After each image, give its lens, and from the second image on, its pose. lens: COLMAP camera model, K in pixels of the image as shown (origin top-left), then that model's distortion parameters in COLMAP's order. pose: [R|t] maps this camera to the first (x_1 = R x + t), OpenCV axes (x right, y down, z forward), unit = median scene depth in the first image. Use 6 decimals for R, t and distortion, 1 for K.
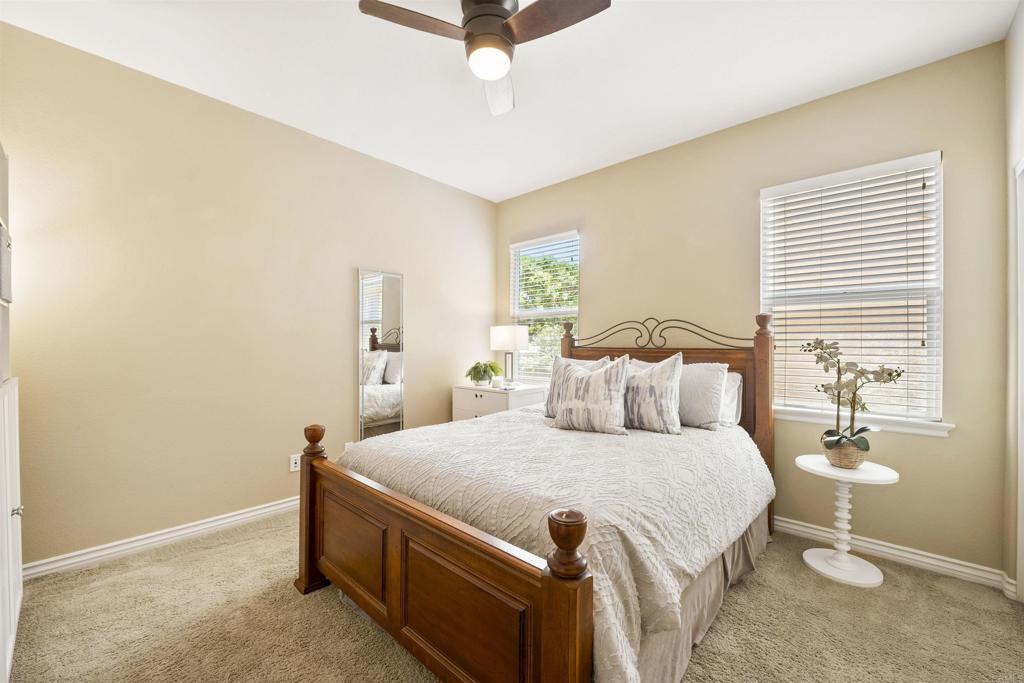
lens RADIAL K [[407.3, 0, 511.6], [0, 407.3, 344.1], [0, 0, 1]] dist [-0.012869, -0.000686]
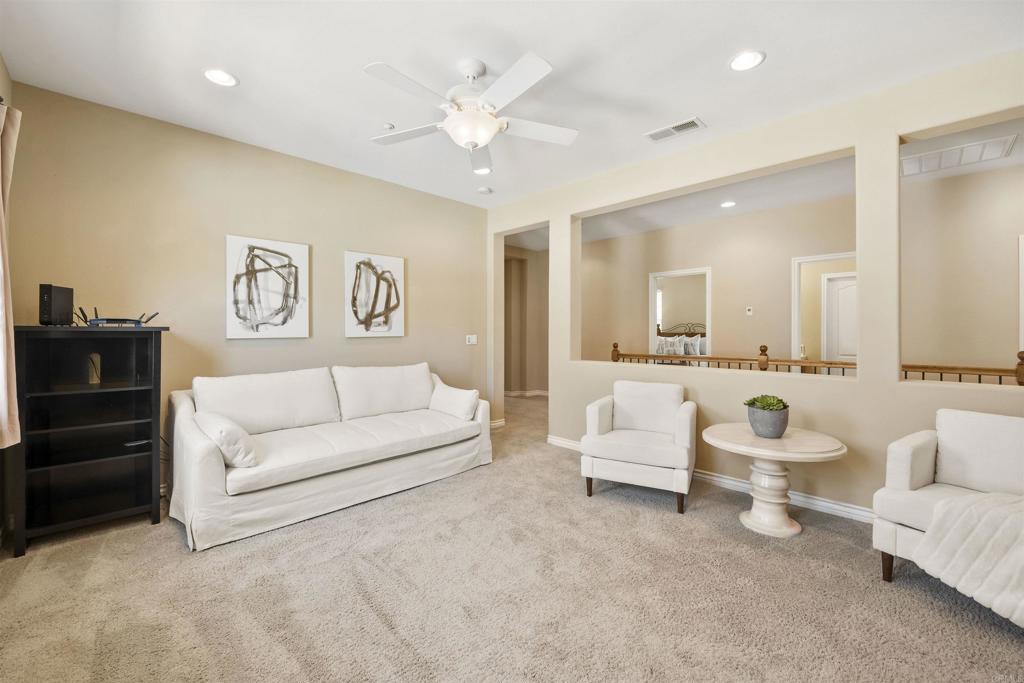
lens RADIAL K [[407.3, 0, 513.2], [0, 407.3, 332.3], [0, 0, 1]] dist [-0.012869, -0.000686]
pose [[0.999718, -0.000510, -0.023745, -1.076663], [0.000604, 0.999992, 0.003936, -0.009362], [0.023742, -0.003949, 0.999710, -2.463349]]
